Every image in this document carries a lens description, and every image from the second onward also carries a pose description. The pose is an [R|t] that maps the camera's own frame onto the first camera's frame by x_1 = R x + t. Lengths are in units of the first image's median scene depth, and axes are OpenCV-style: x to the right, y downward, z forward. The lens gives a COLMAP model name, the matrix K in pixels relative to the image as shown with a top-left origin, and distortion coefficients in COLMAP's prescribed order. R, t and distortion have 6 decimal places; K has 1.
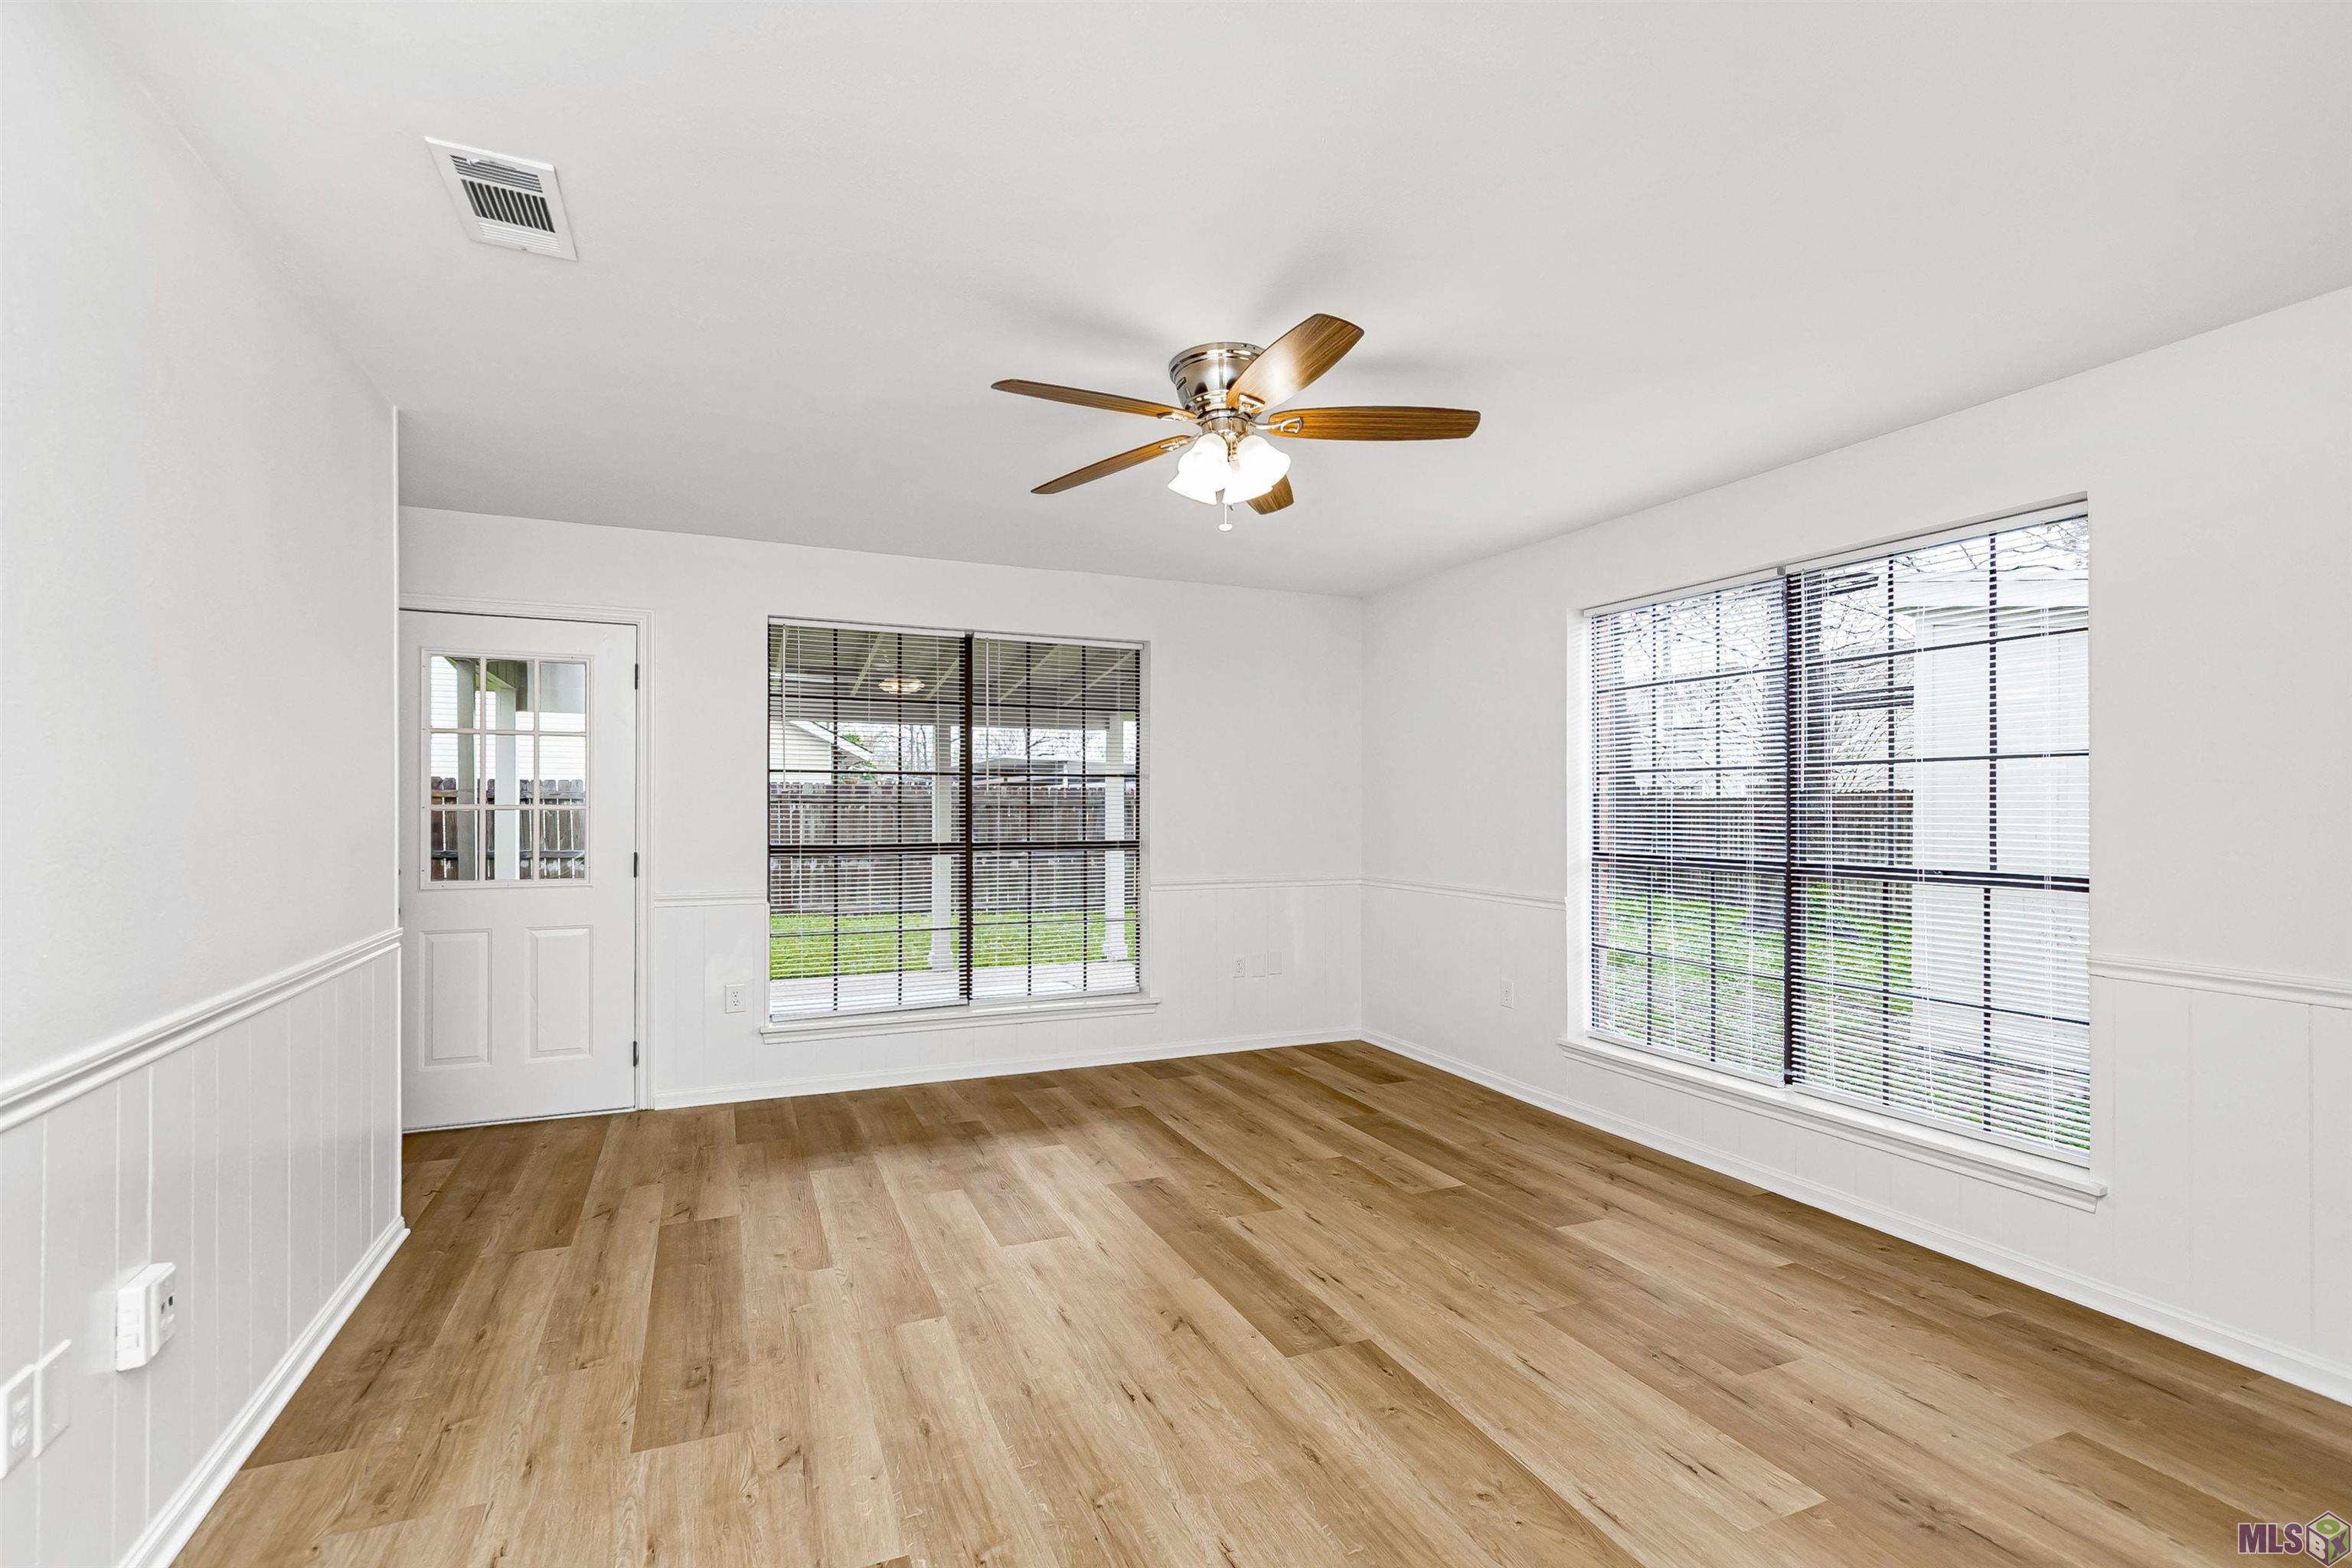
lens RADIAL K [[1063.6, 0, 1176.0], [0, 1063.6, 784.0], [0, 0, 1]] dist [0.003216, 0.000210]
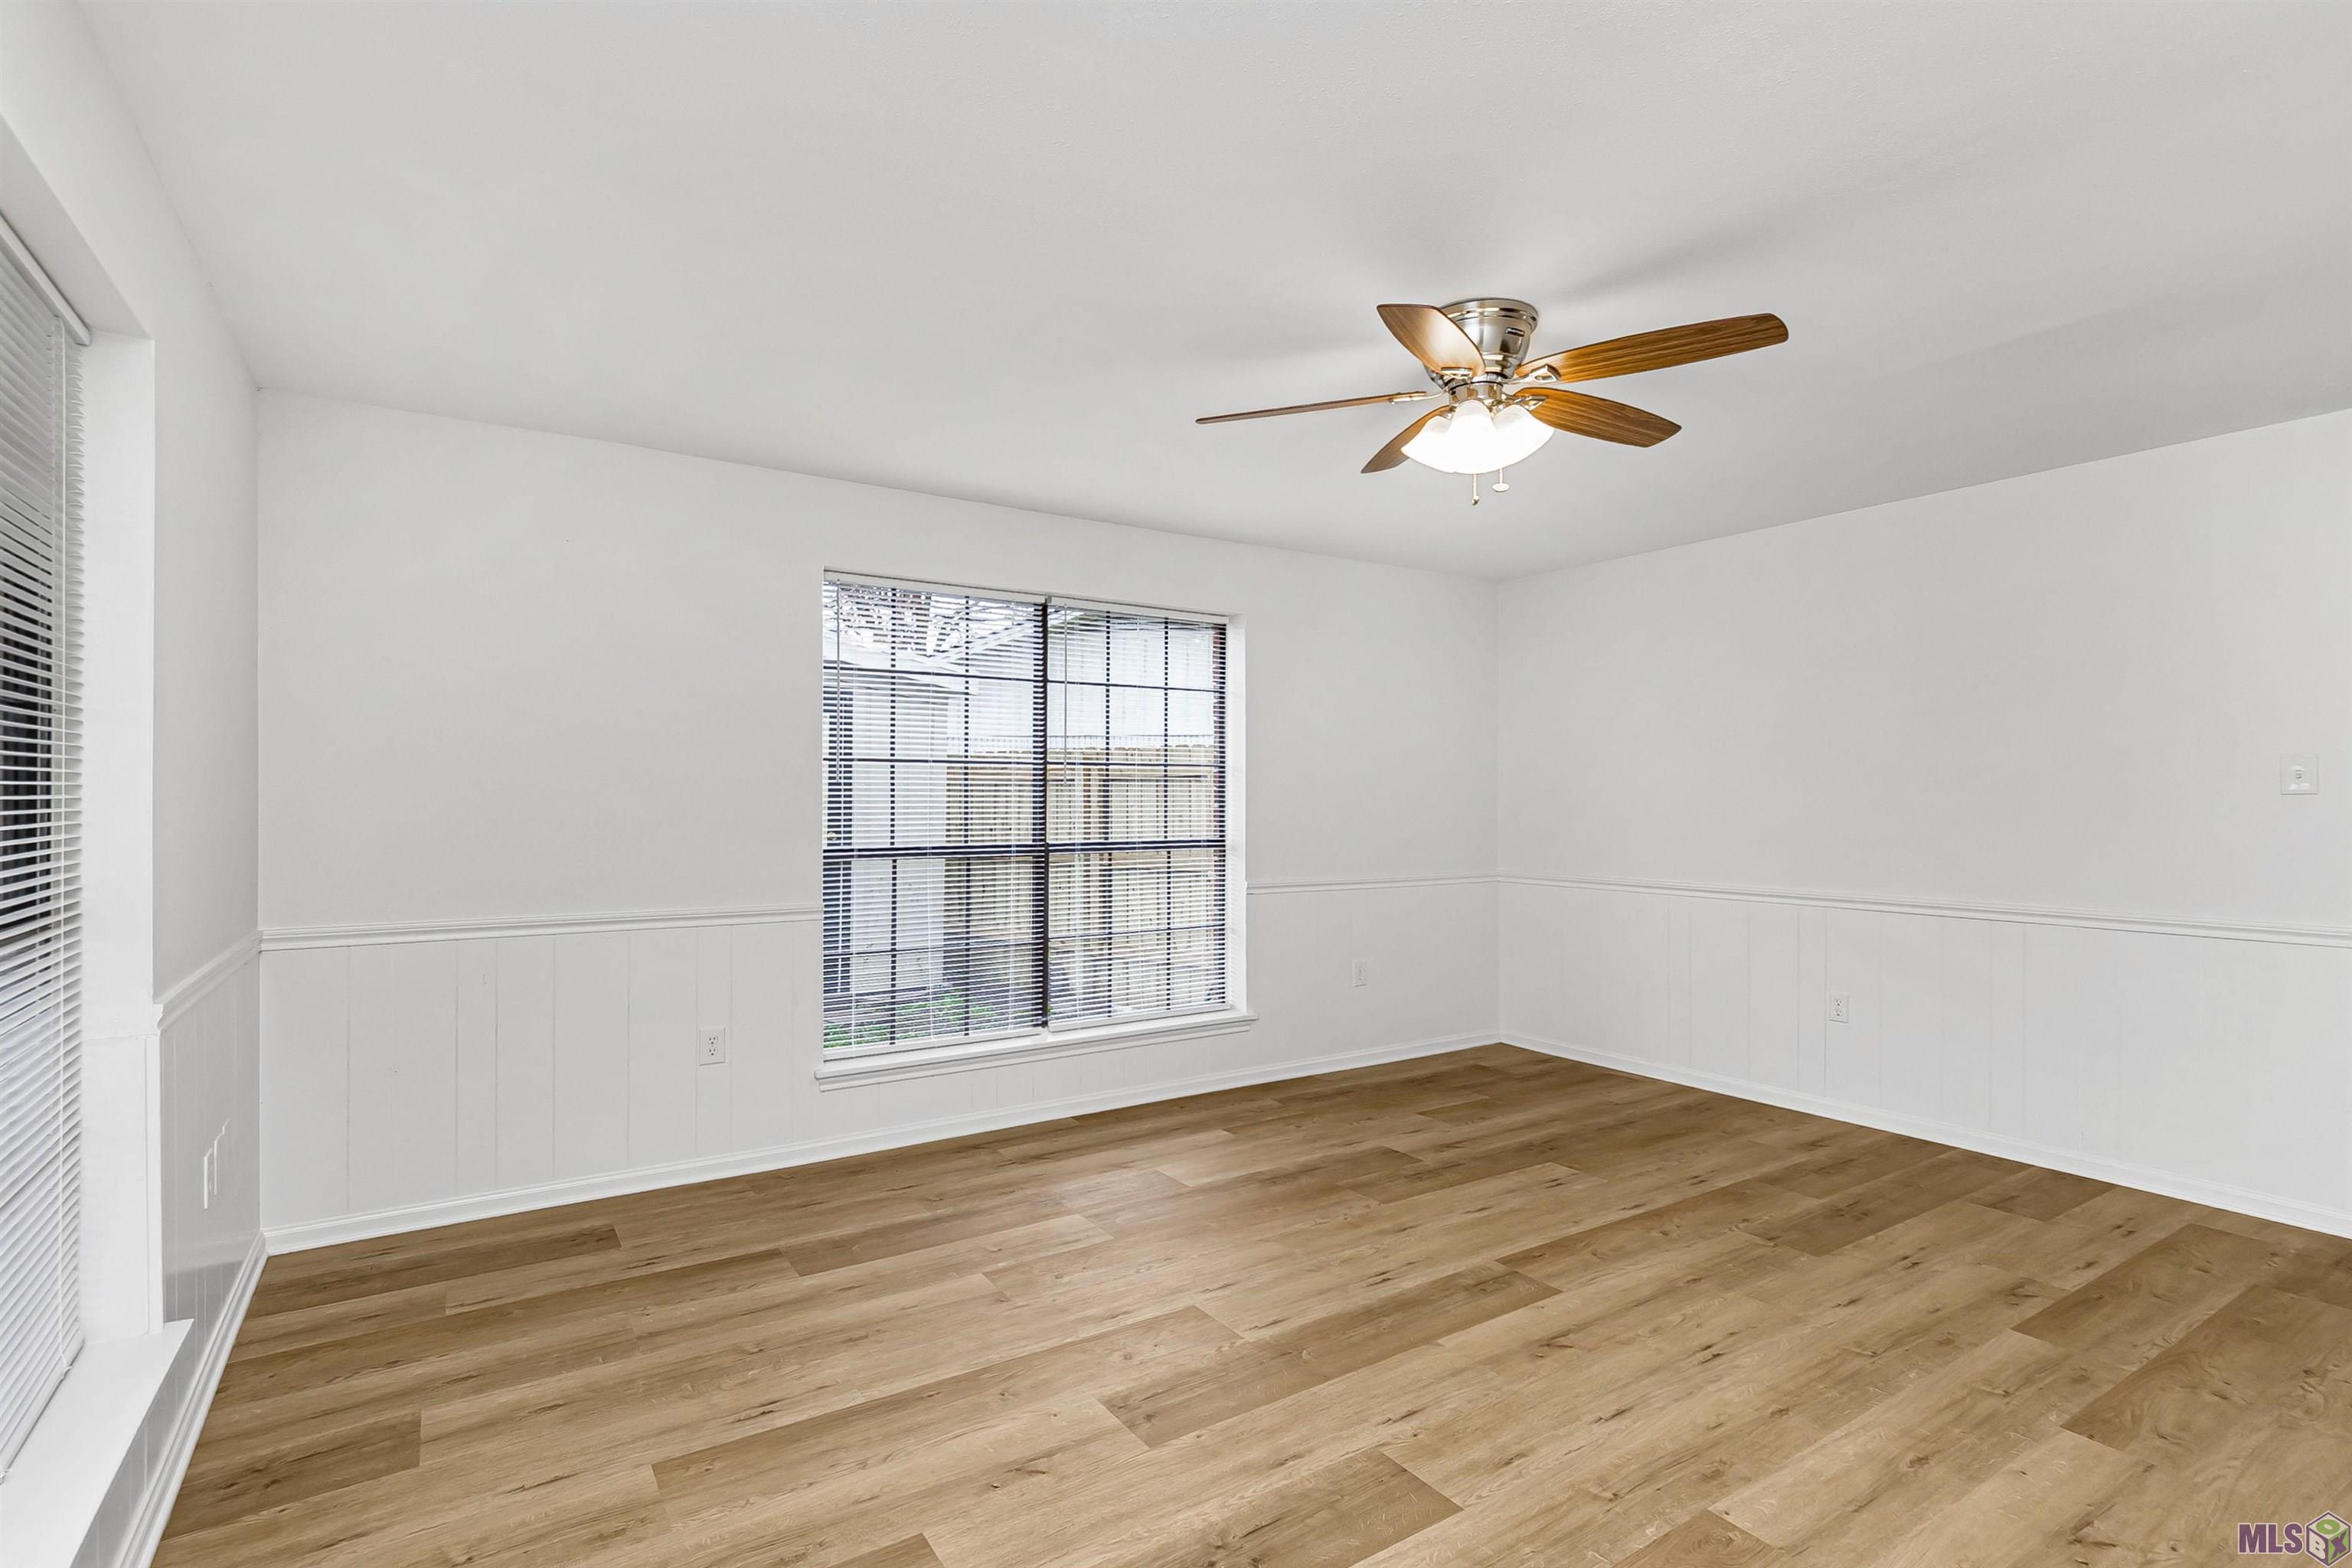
lens RADIAL K [[1085.5, 0, 1162.6], [0, 1085.5, 803.5], [0, 0, 1]] dist [0.000312, 0.000944]
pose [[-0.148366, -0.008966, 0.988892, -0.736314], [-0.021125, 0.999759, 0.005895, 0.029617], [-0.988707, -0.020015, -0.148520, 1.245363]]
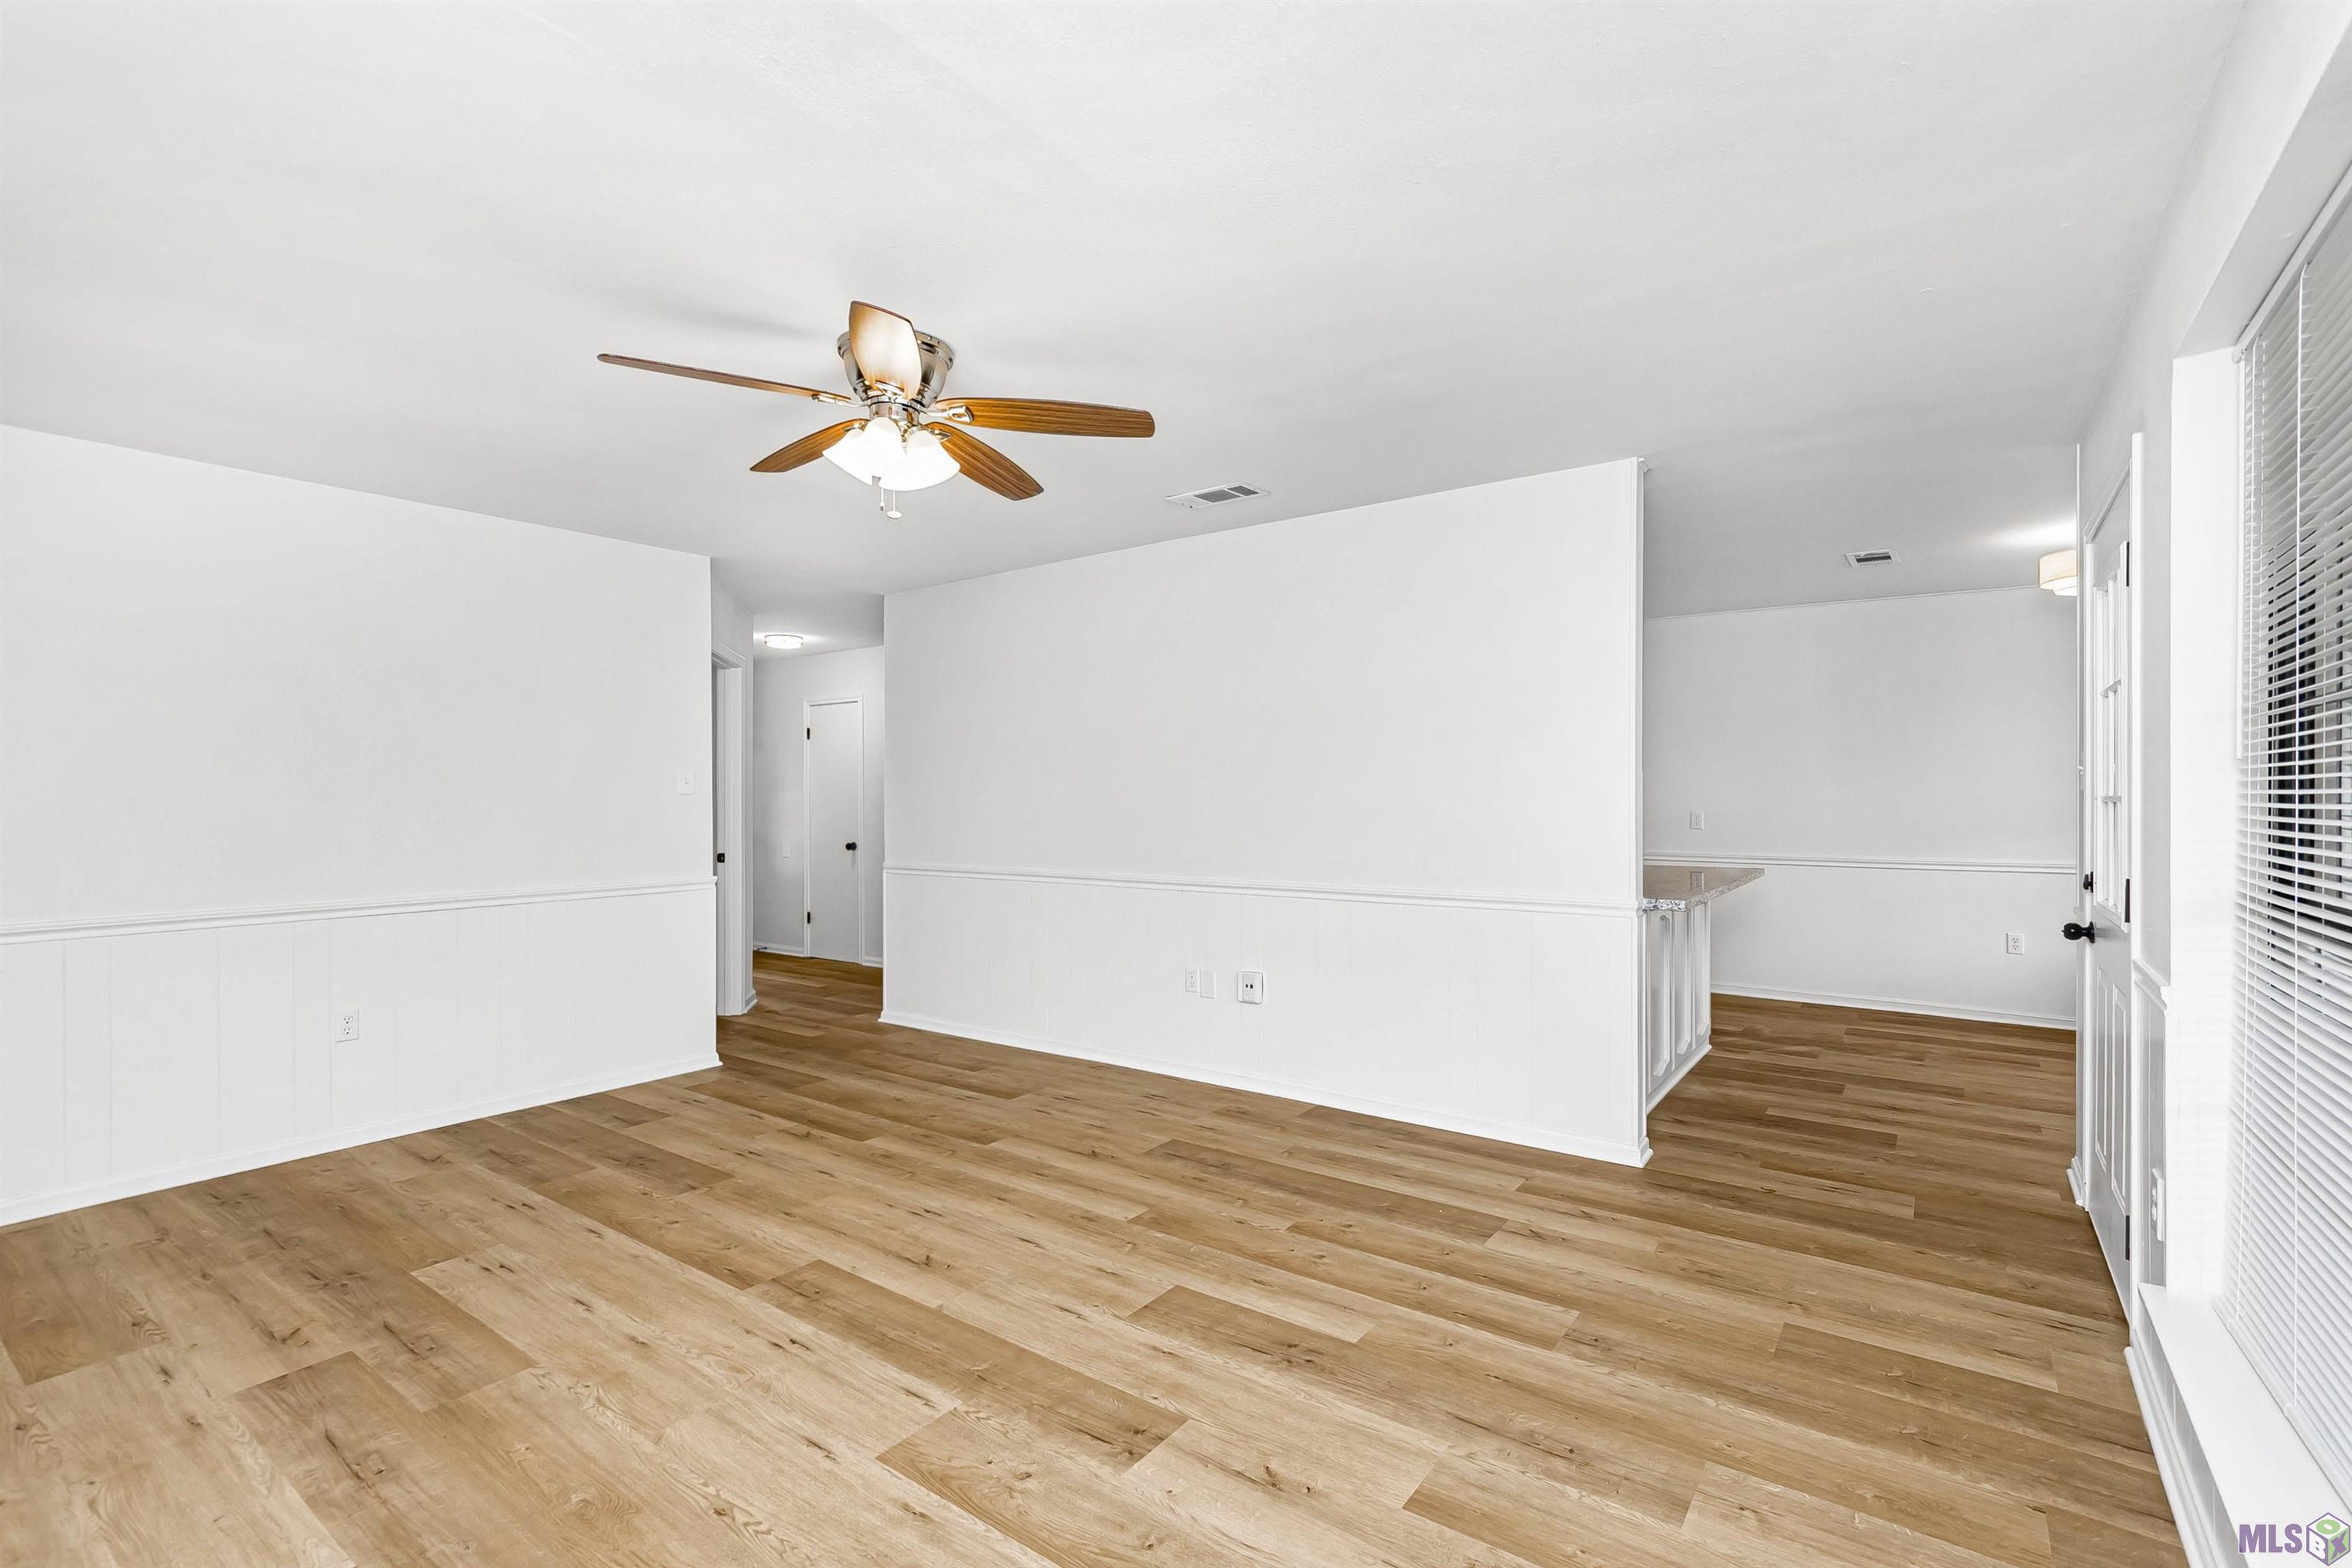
lens RADIAL K [[1085.5, 0, 1162.6], [0, 1085.5, 803.5], [0, 0, 1]] dist [0.000312, 0.000944]
pose [[-0.874463, 0.002992, -0.485083, 0.274958], [0.010252, 0.999872, -0.012314, 0.046216], [0.484983, -0.015741, -0.874382, 1.750587]]
